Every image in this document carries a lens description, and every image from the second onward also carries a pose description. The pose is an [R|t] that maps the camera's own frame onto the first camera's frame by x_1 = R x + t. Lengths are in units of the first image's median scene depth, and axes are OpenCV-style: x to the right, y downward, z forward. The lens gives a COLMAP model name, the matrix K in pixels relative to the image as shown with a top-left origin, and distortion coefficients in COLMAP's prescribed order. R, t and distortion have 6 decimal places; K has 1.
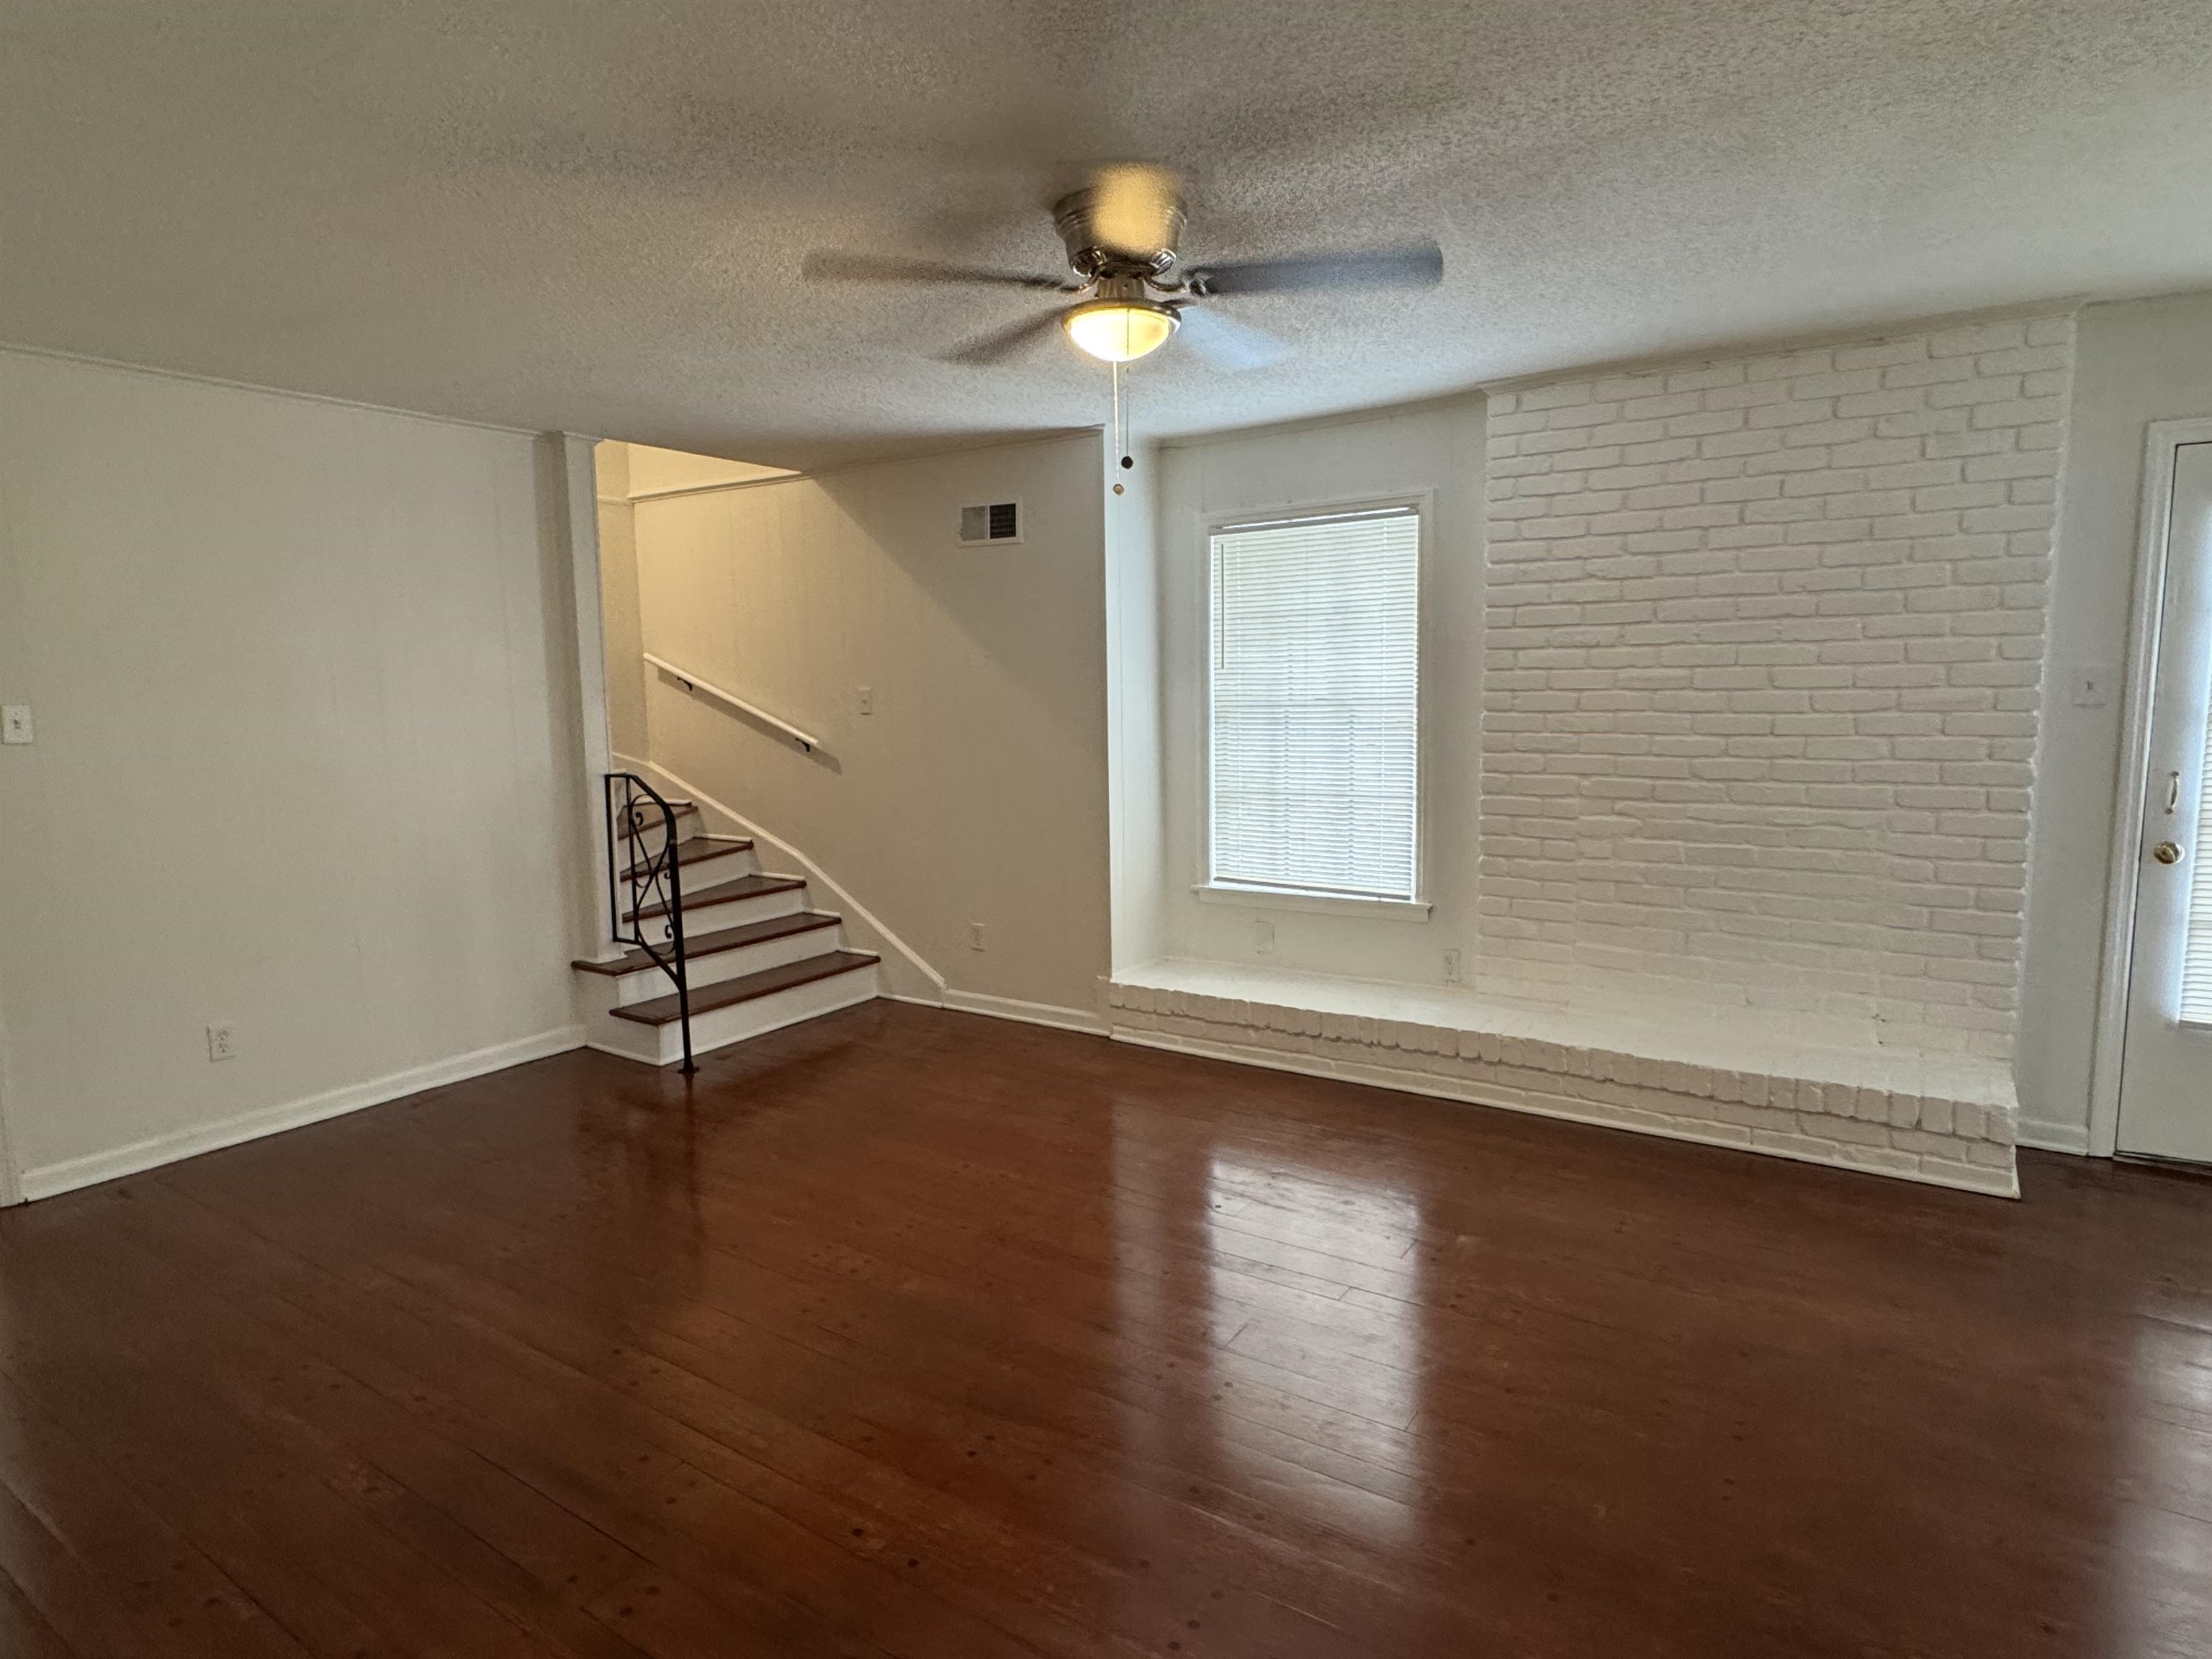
lens RADIAL K [[1233.8, 0, 1106.0], [0, 1233.8, 829.5], [0, 0, 1]] dist [0.002648, 0.000331]
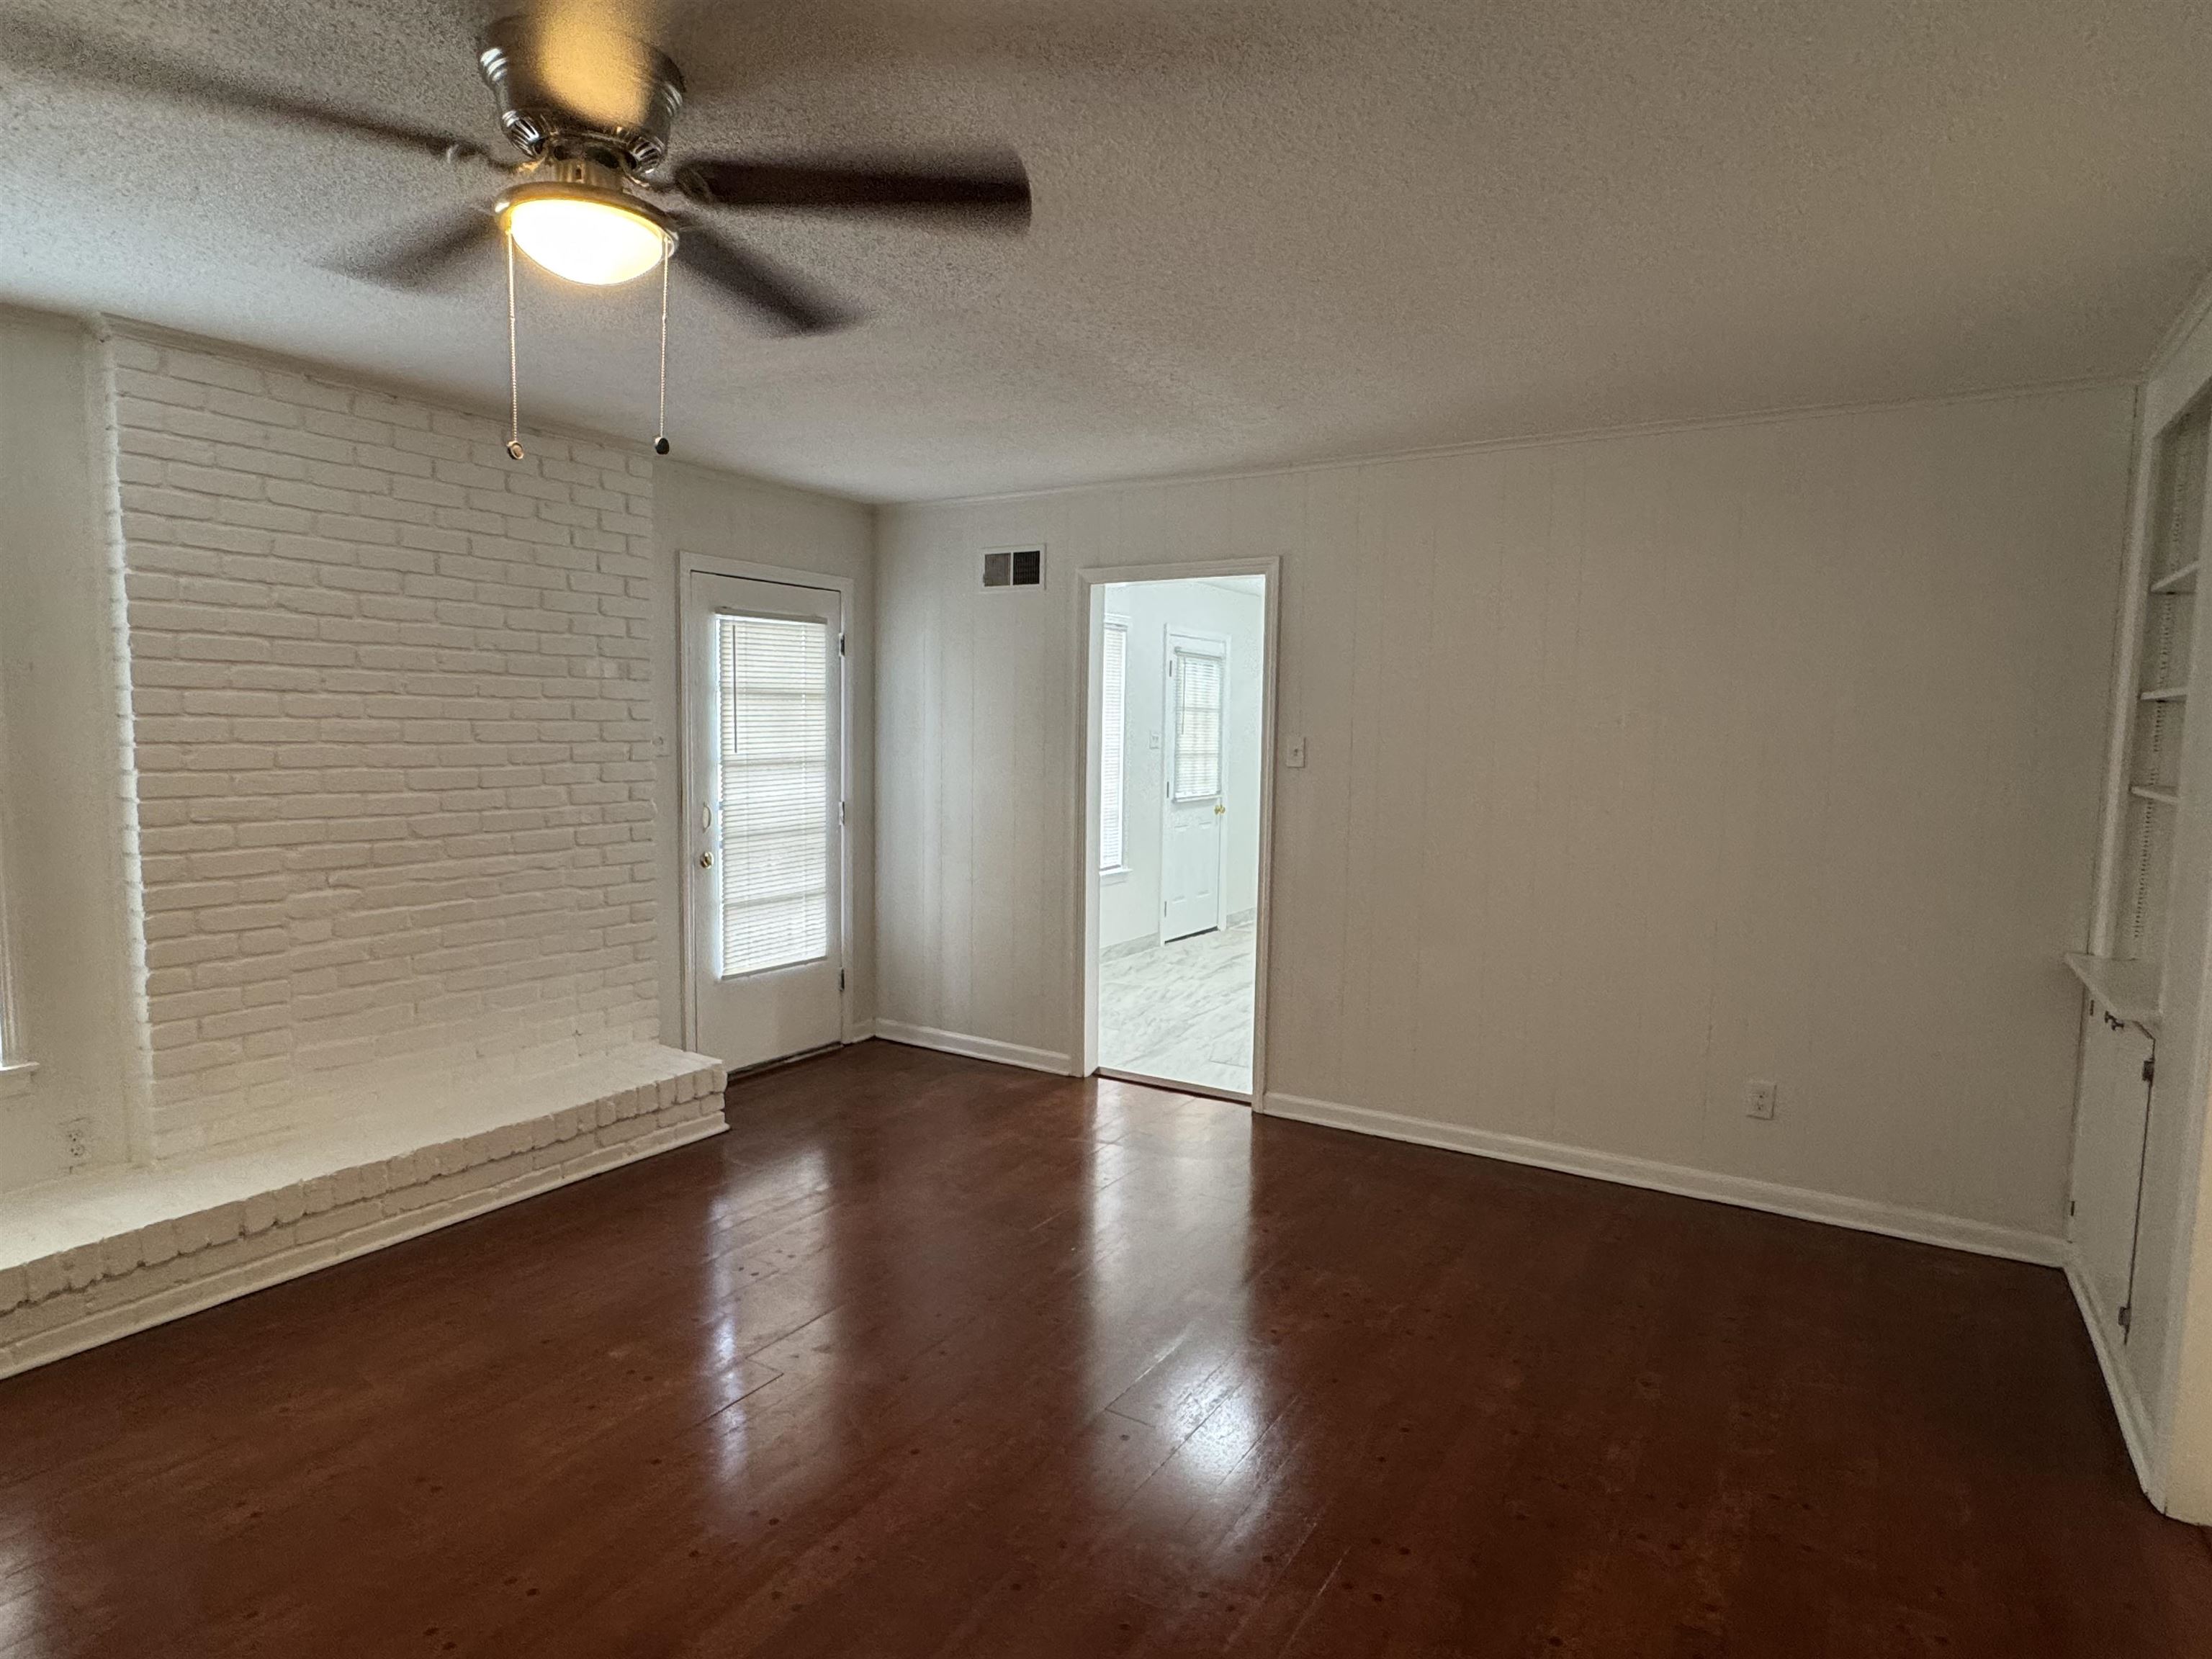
lens RADIAL K [[1233.8, 0, 1106.0], [0, 1233.8, 829.5], [0, 0, 1]] dist [0.002648, 0.000331]
pose [[-0.031311, -0.073344, 0.996815, -0.480660], [0.098949, 0.992178, 0.076111, -0.067625], [-0.994600, 0.101017, -0.023808, 0.504881]]
